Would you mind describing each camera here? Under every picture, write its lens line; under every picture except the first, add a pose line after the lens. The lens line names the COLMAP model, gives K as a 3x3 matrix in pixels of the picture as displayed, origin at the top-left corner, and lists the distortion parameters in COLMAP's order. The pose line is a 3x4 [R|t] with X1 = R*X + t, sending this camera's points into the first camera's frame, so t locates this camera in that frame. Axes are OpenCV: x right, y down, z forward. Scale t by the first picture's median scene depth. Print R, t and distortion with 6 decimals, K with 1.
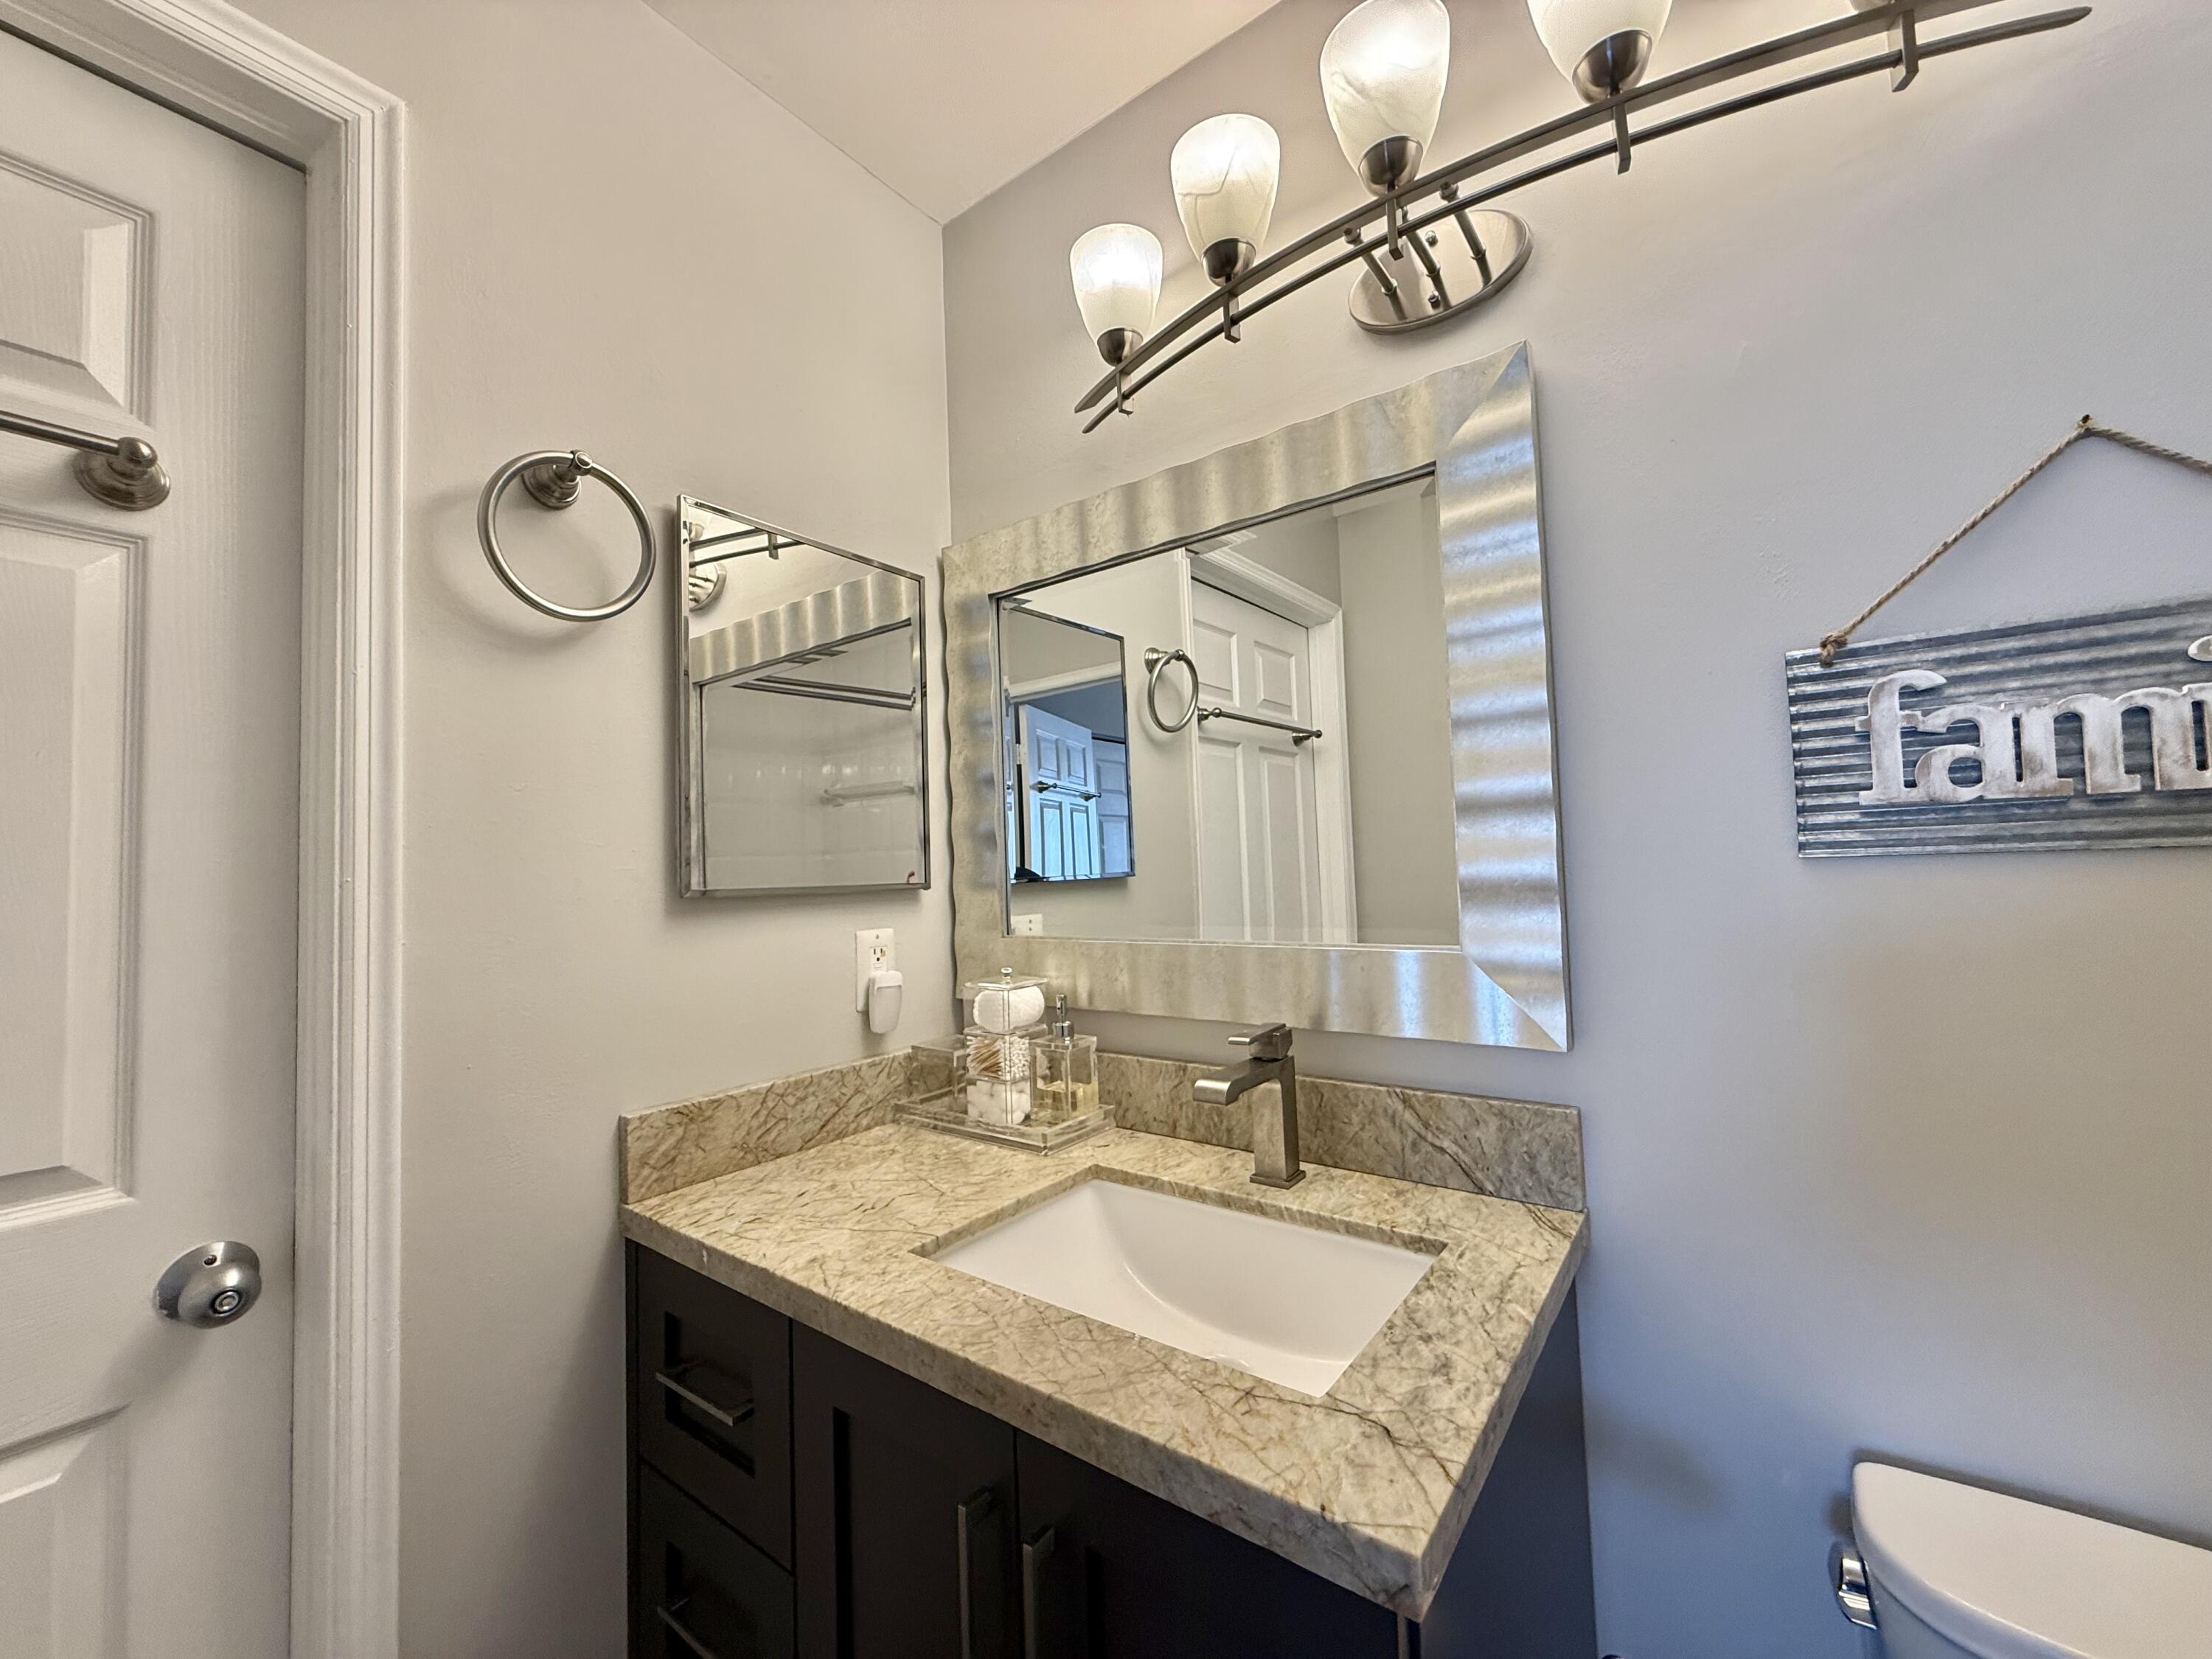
lens RADIAL K [[875.2, 0, 1085.7], [0, 875.2, 838.8], [0, 0, 1]] dist [-0.000211, -0.001050]
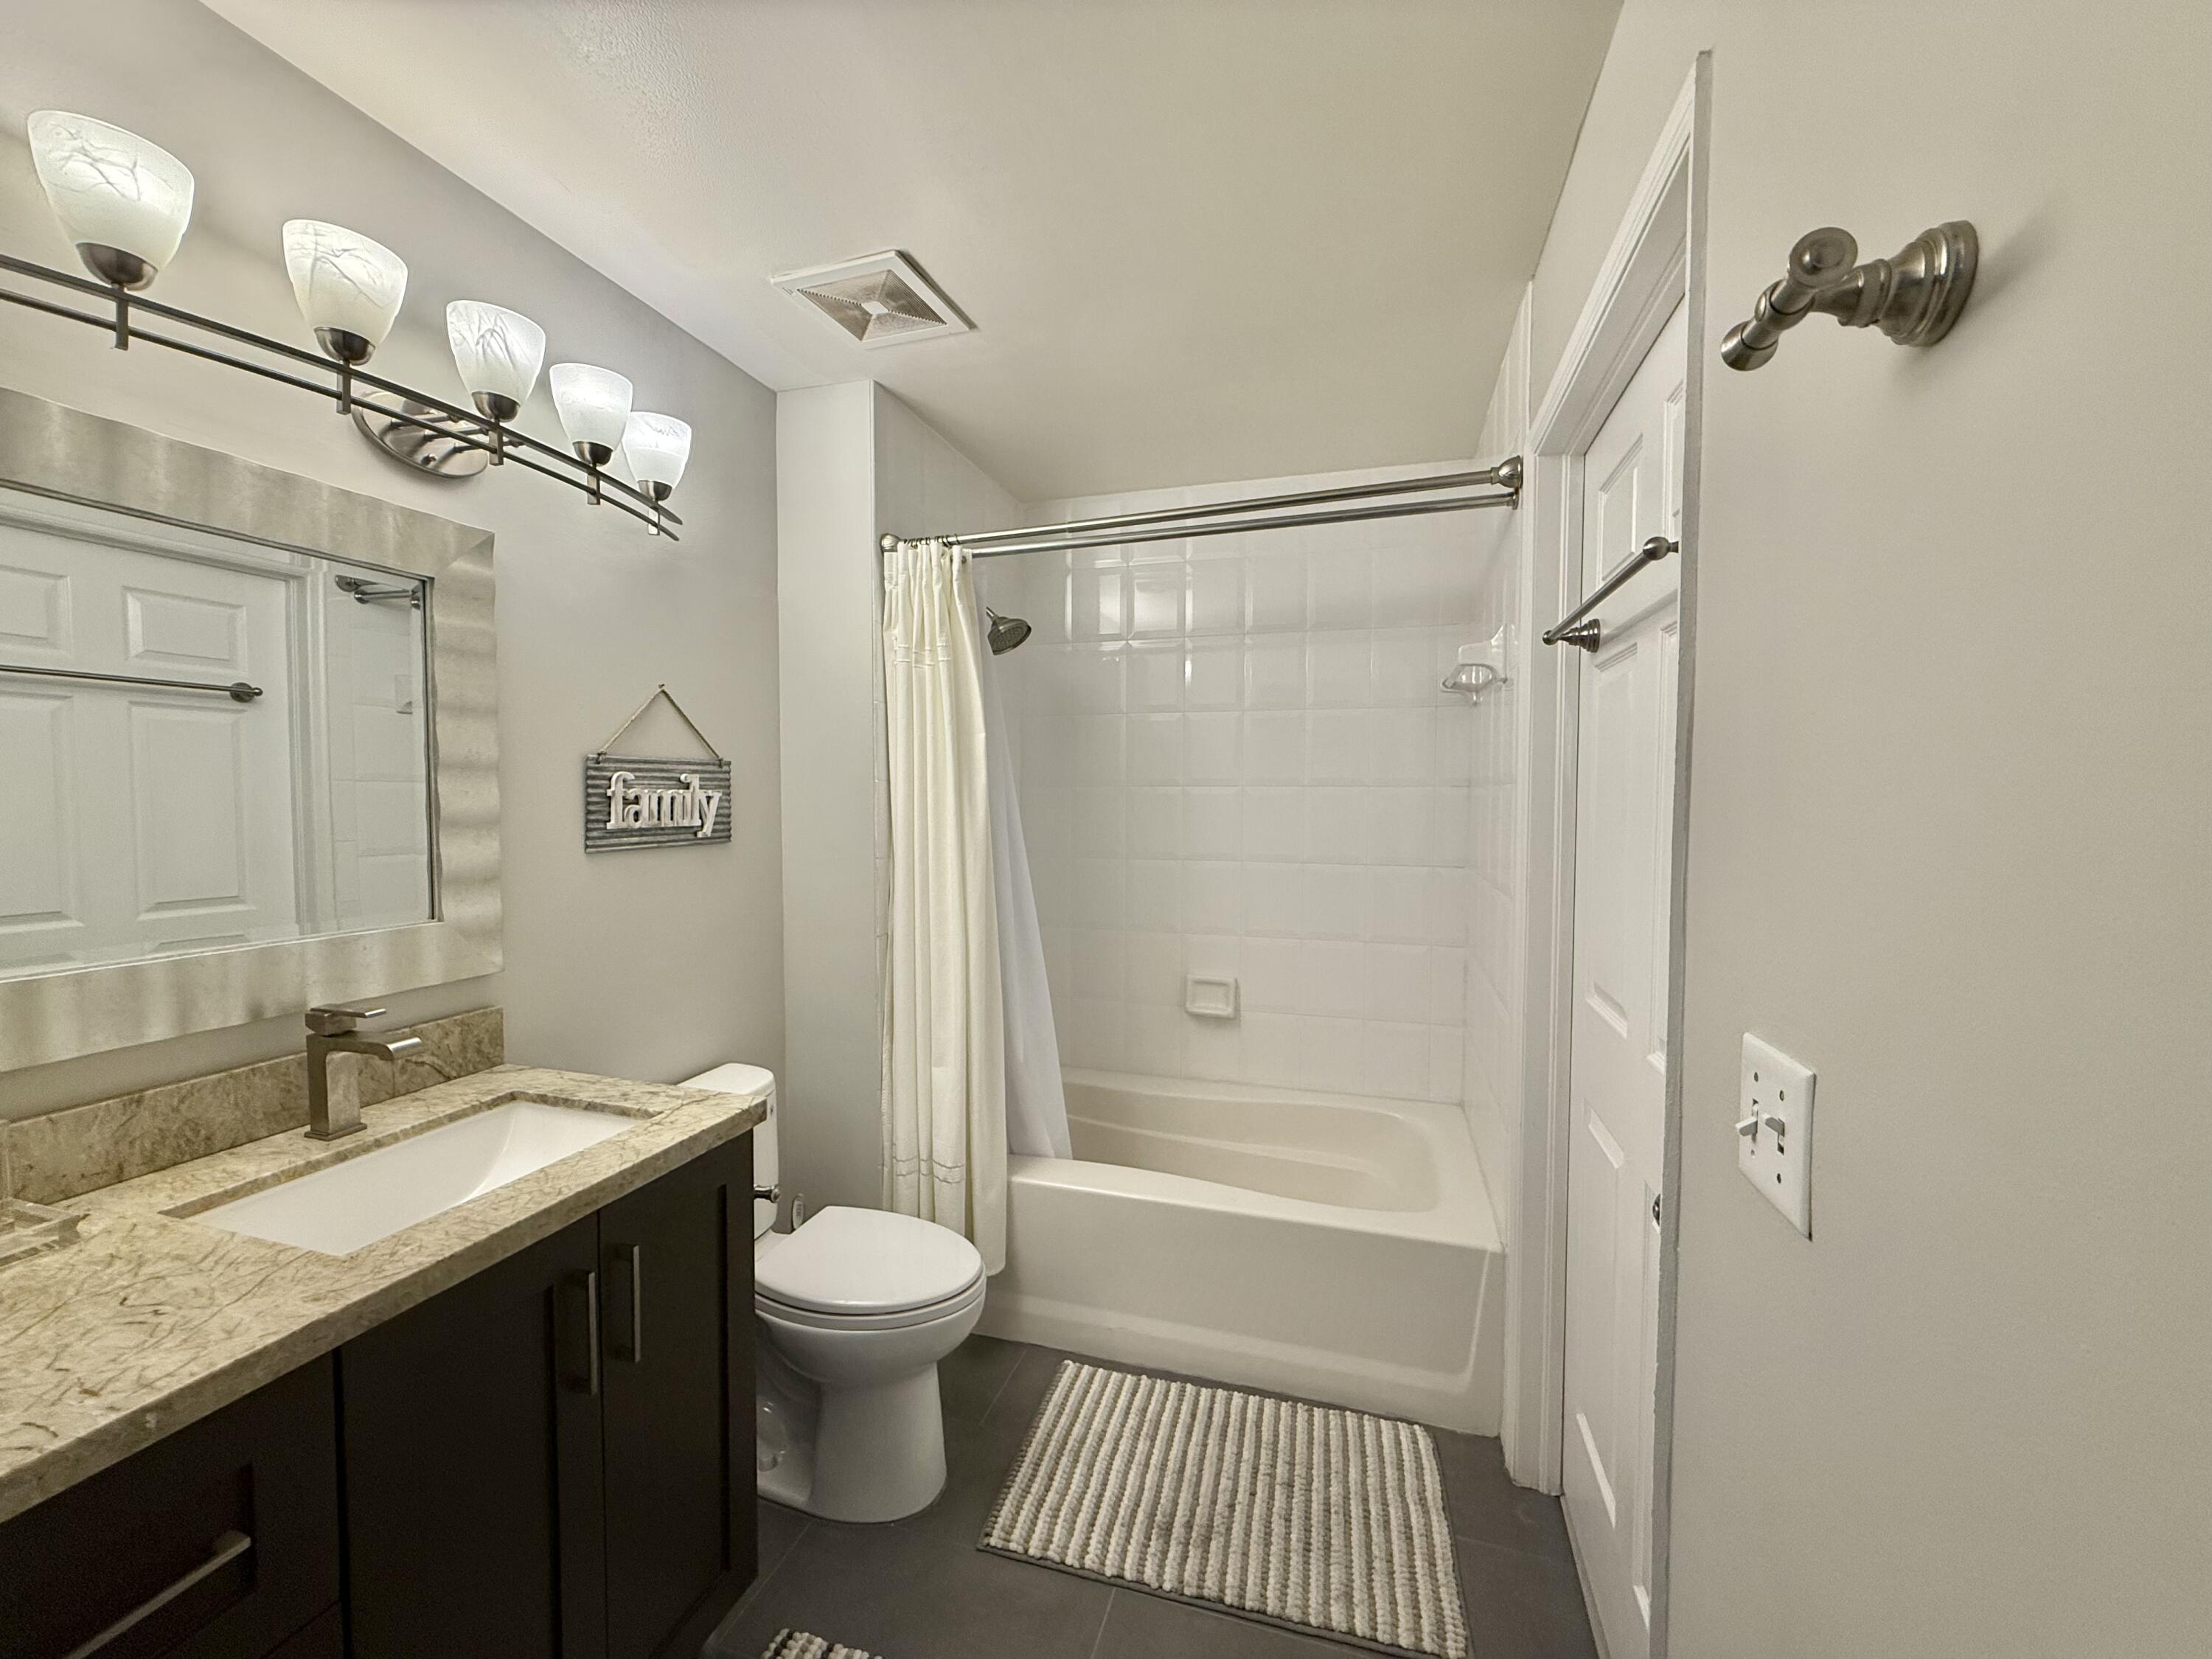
lens RADIAL K [[875.2, 0, 1097.7], [0, 875.2, 816.7], [0, 0, 1]] dist [-0.000211, -0.001050]
pose [[-0.327708, 0.001888, 0.944777, -1.670538], [-0.030631, 0.999451, -0.012622, -0.080534], [-0.944282, -0.033076, -0.327470, 0.560798]]
